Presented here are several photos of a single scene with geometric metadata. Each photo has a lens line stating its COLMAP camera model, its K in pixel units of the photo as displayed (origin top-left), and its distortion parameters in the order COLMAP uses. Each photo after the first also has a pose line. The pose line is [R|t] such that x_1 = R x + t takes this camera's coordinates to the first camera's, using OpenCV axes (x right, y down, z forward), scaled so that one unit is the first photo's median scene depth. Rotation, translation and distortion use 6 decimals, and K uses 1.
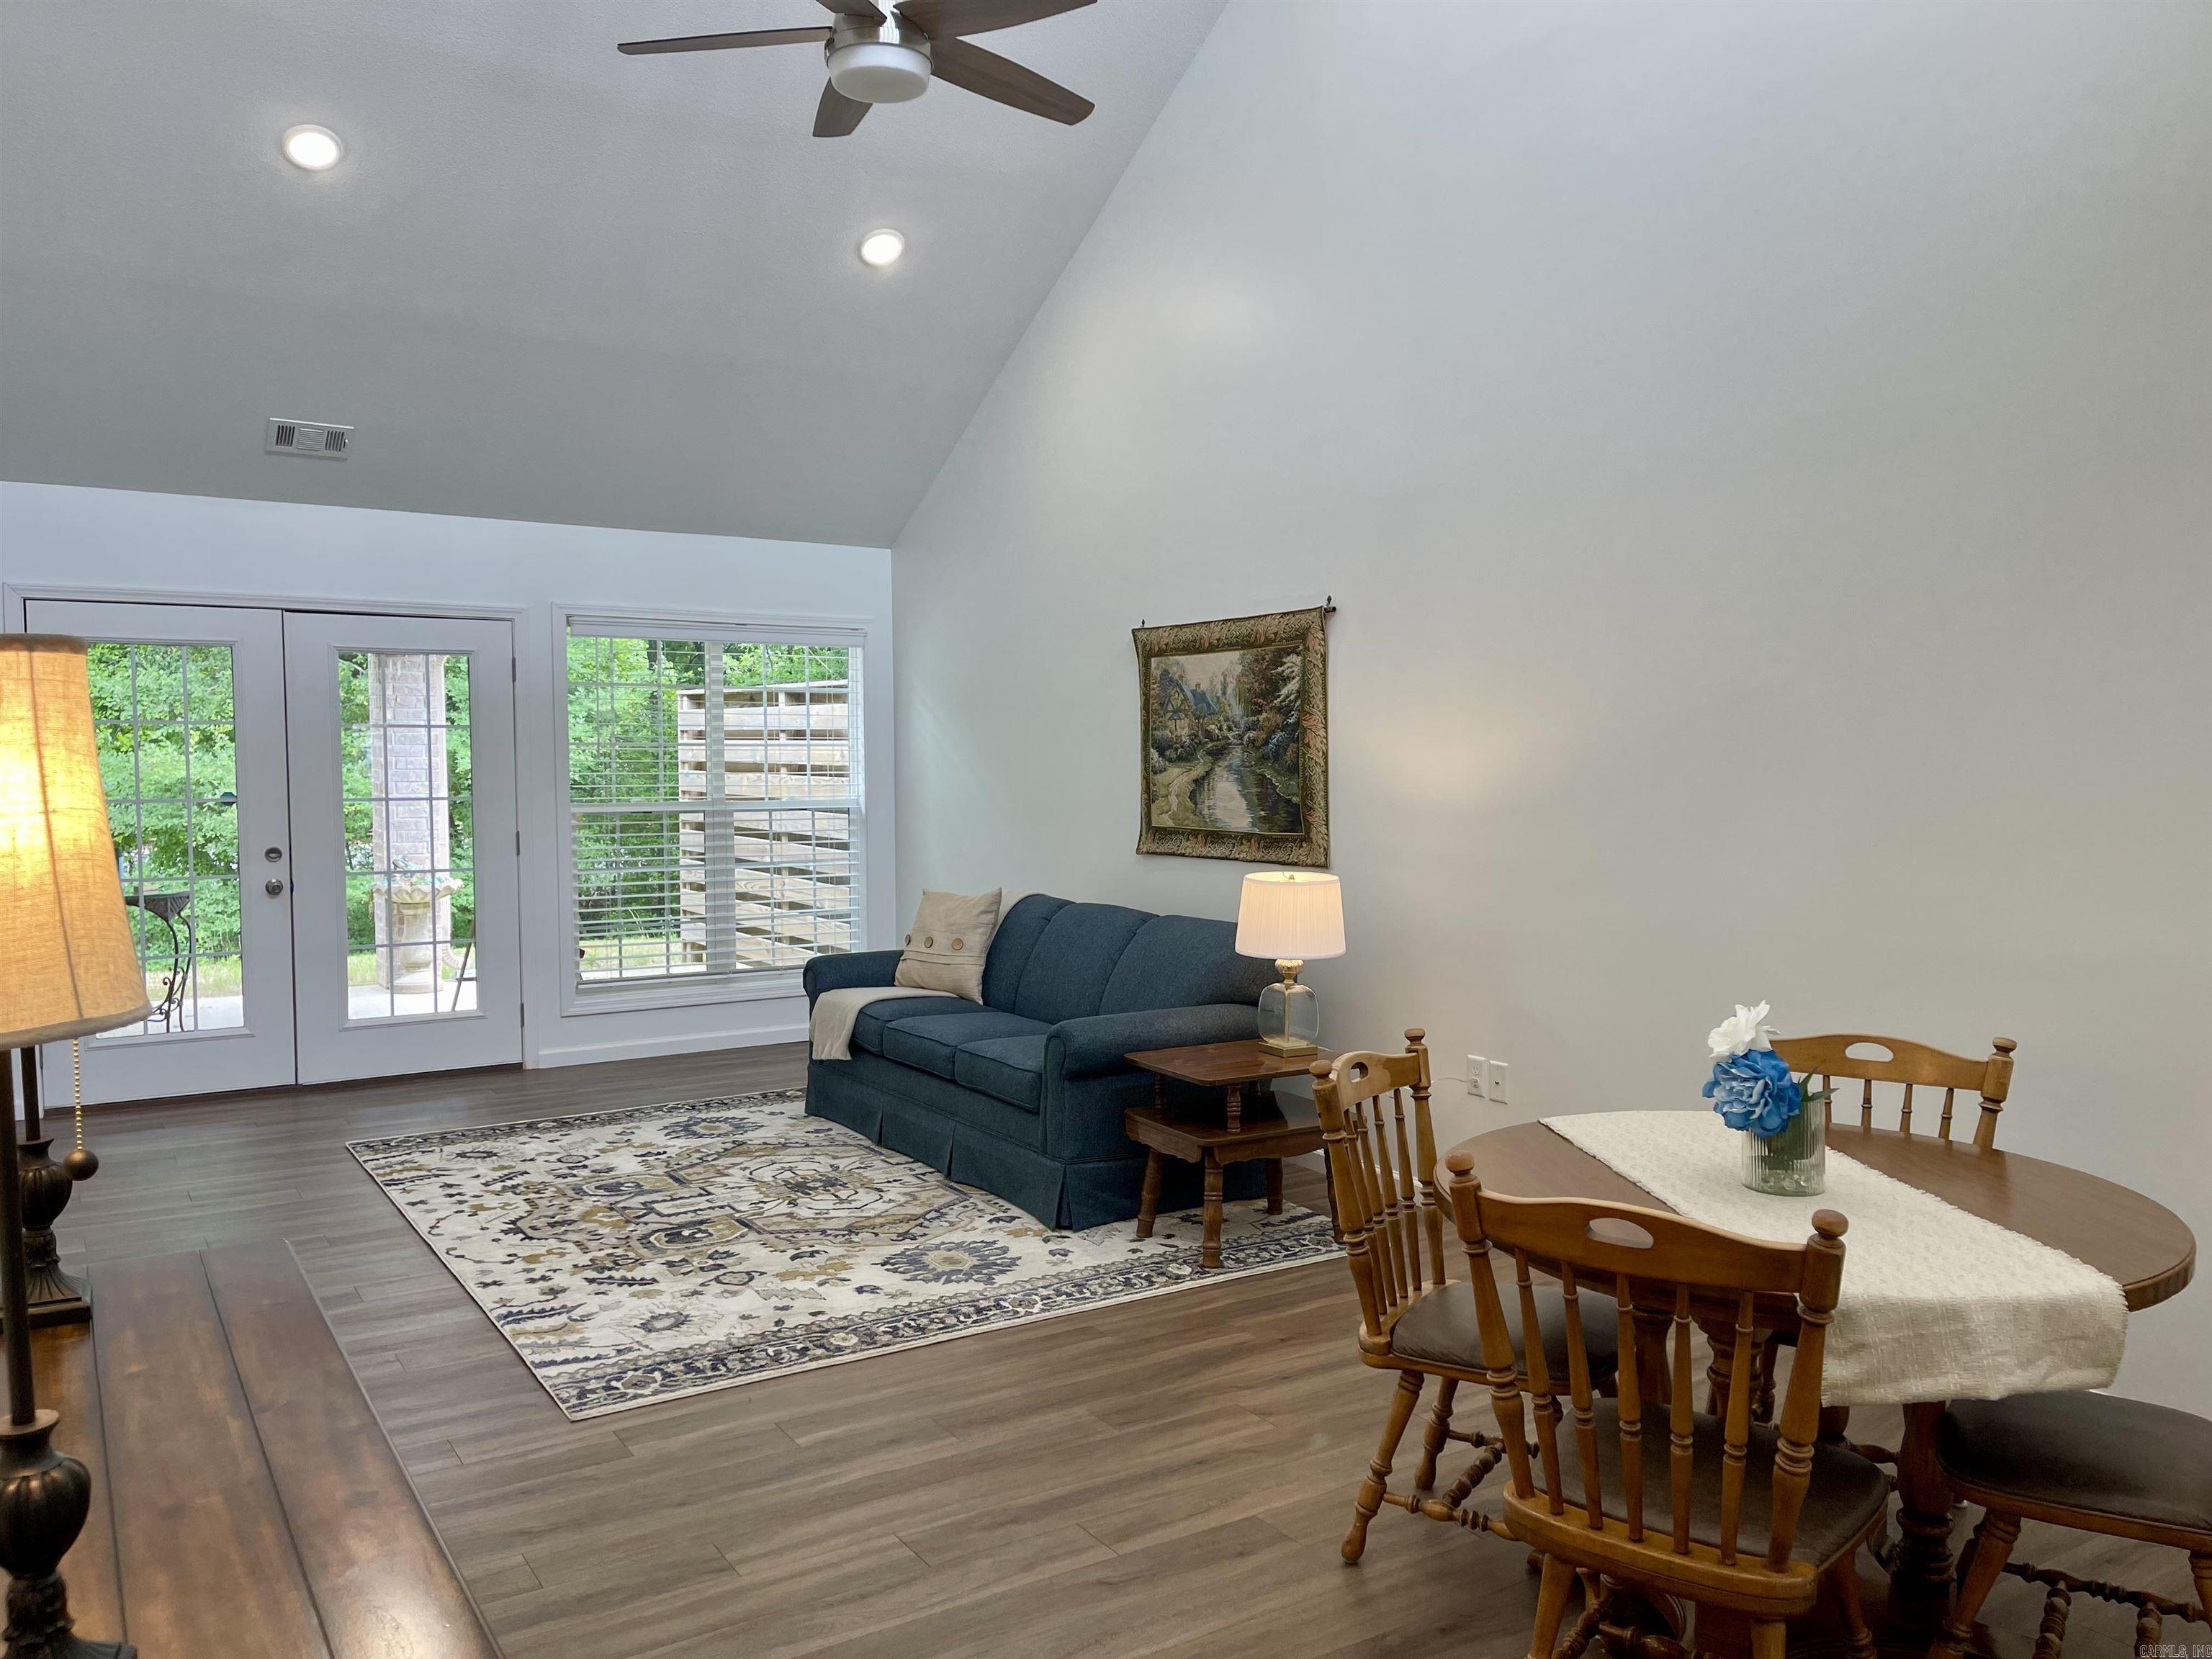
lens RADIAL K [[1662.1, 0, 1122.1], [0, 1662.1, 823.4], [0, 0, 1]] dist [0.044528, -0.033950]
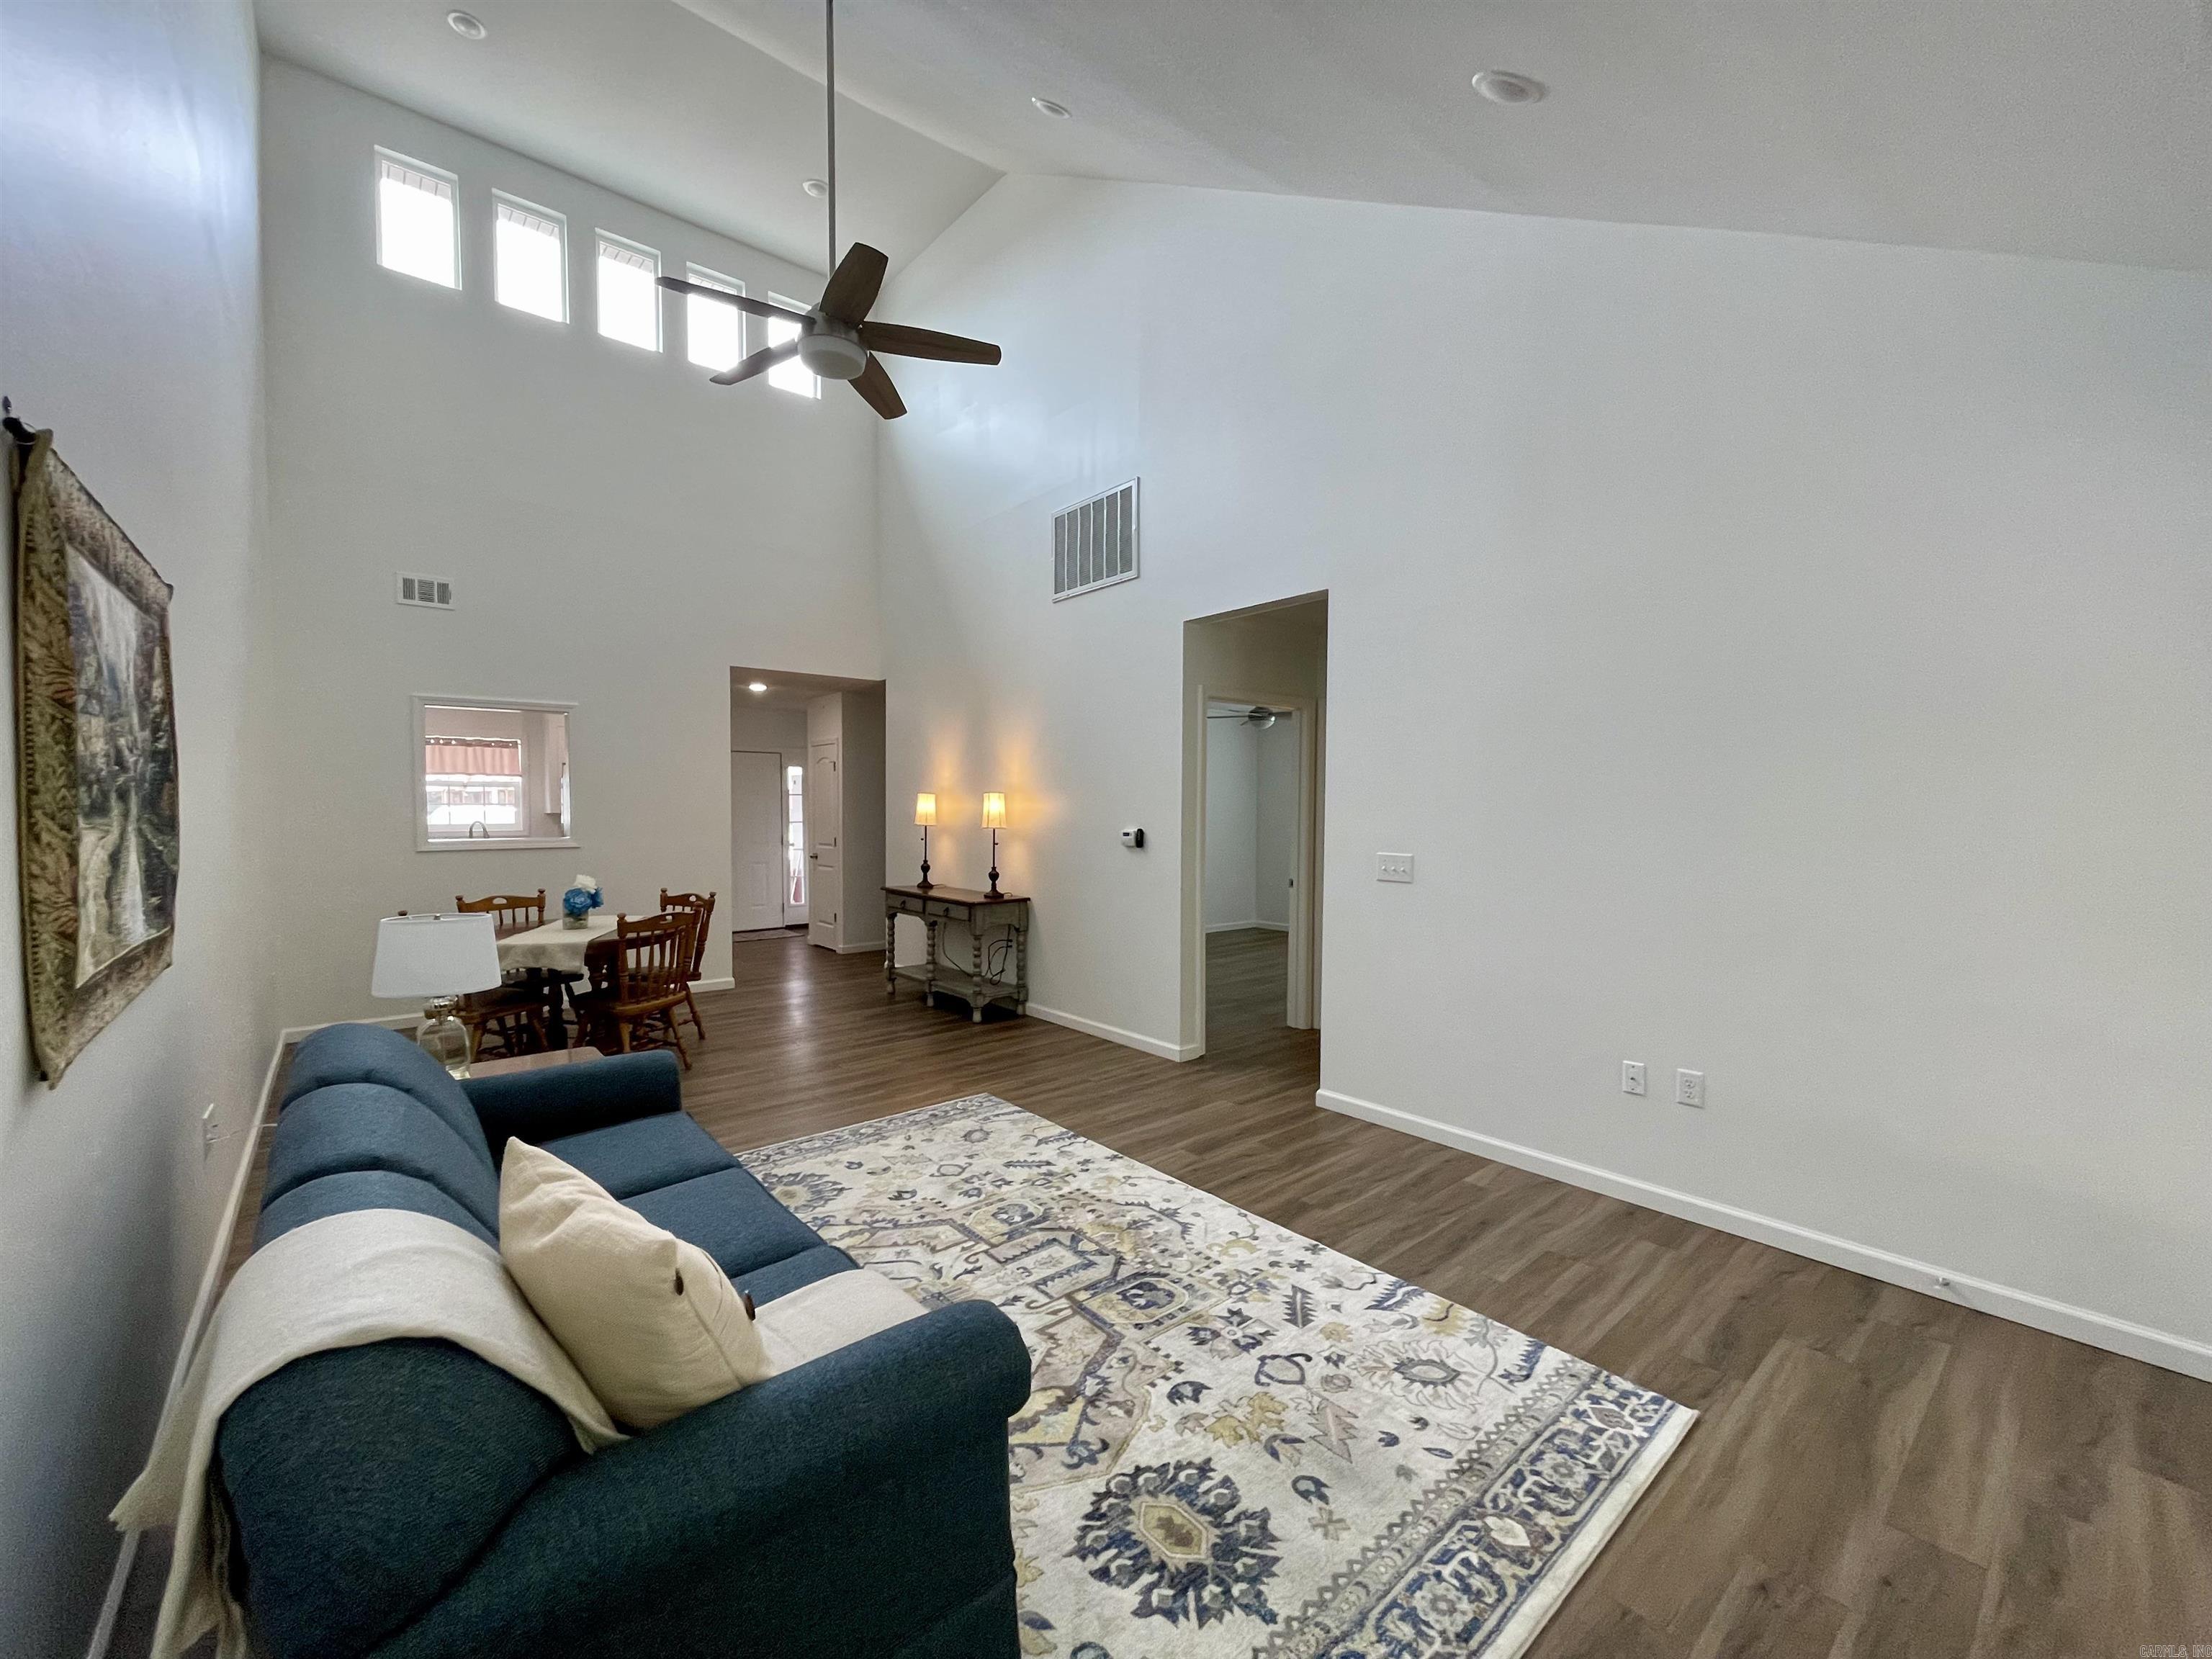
lens RADIAL K [[892.3, 0, 1095.6], [0, 892.3, 829.2], [0, 0, 1]] dist [-0.004161, 0.000981]
pose [[-0.992925, -0.000642, -0.118741, -0.221043], [-0.009142, 0.997431, 0.071053, -0.059763], [0.118391, 0.071636, -0.990380, 1.459103]]
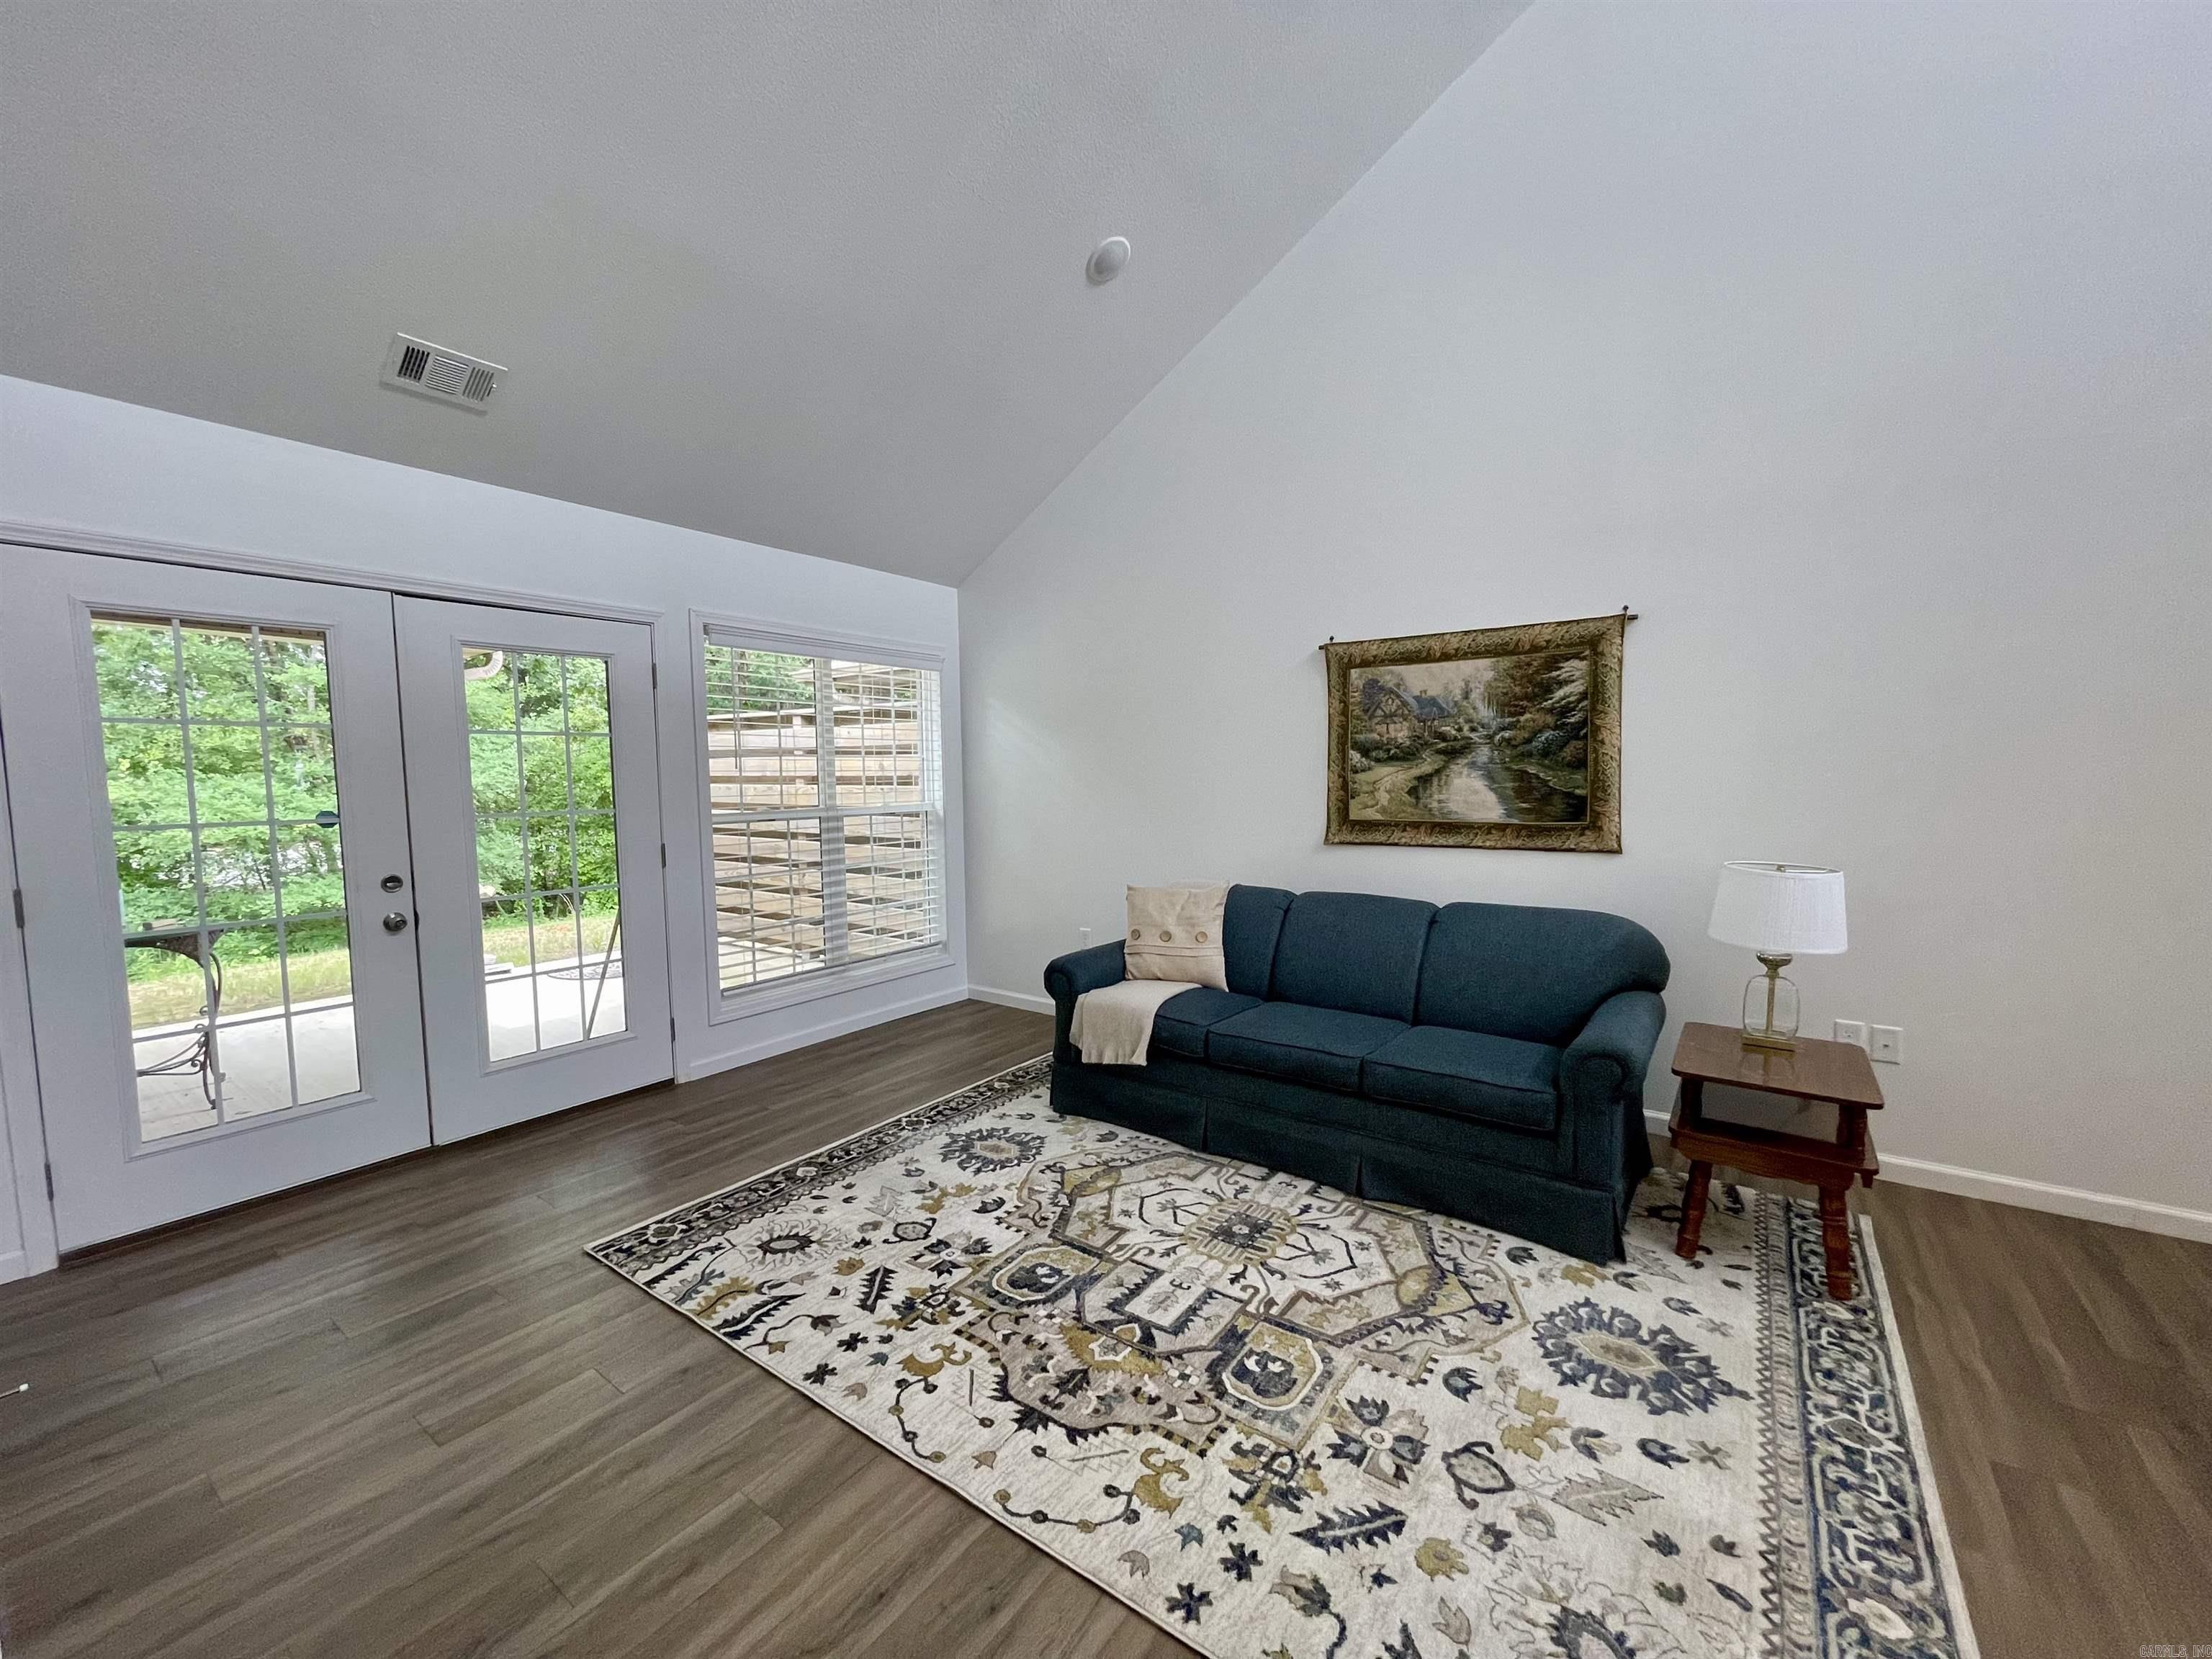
lens RADIAL K [[892.3, 0, 1092.1], [0, 892.3, 829.9], [0, 0, 1]] dist [-0.004161, 0.000981]
pose [[0.936401, -0.033300, 0.349348, -0.426251], [0.026594, 0.999359, 0.023978, -0.012532], [-0.349922, -0.013162, 0.936686, 0.590095]]
